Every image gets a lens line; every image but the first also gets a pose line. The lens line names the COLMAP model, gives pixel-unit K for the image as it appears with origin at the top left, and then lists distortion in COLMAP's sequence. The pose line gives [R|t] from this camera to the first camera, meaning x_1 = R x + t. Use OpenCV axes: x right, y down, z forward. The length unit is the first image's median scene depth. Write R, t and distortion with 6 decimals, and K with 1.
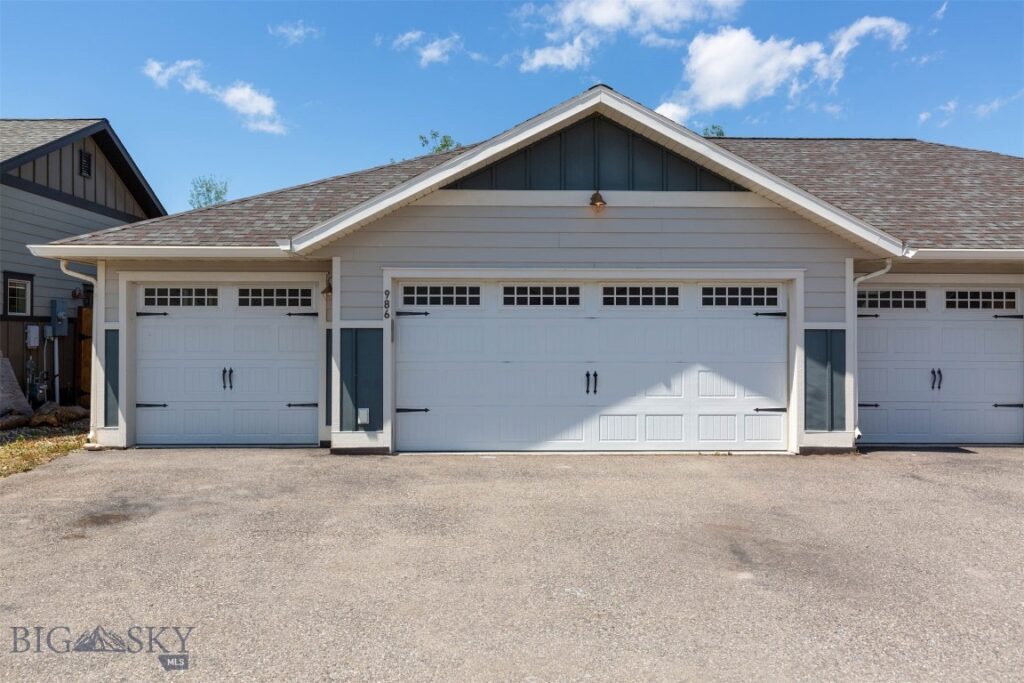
lens RADIAL K [[758.0, 0, 514.2], [0, 758.0, 344.1], [0, 0, 1]] dist [0.000421, -0.039054]
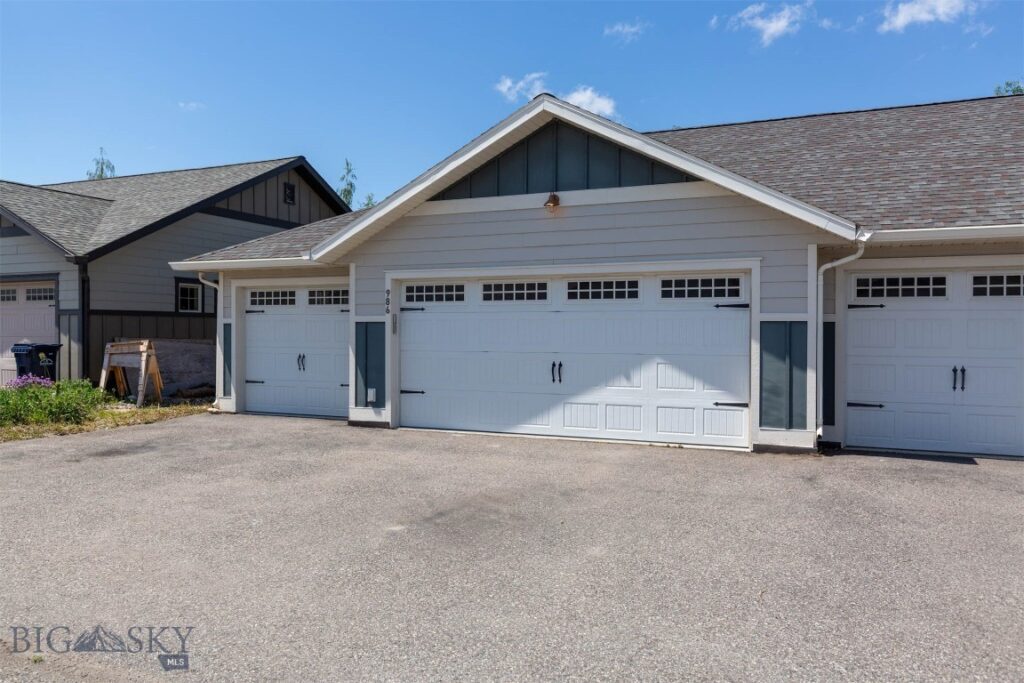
lens RADIAL K [[758.0, 0, 510.4], [0, 758.0, 349.6], [0, 0, 1]] dist [0.000421, -0.039054]
pose [[0.908758, 0.011523, -0.417163, 0.485258], [-0.004866, 0.999843, 0.017017, 0.001294], [0.417294, -0.013434, 0.908672, 0.001802]]
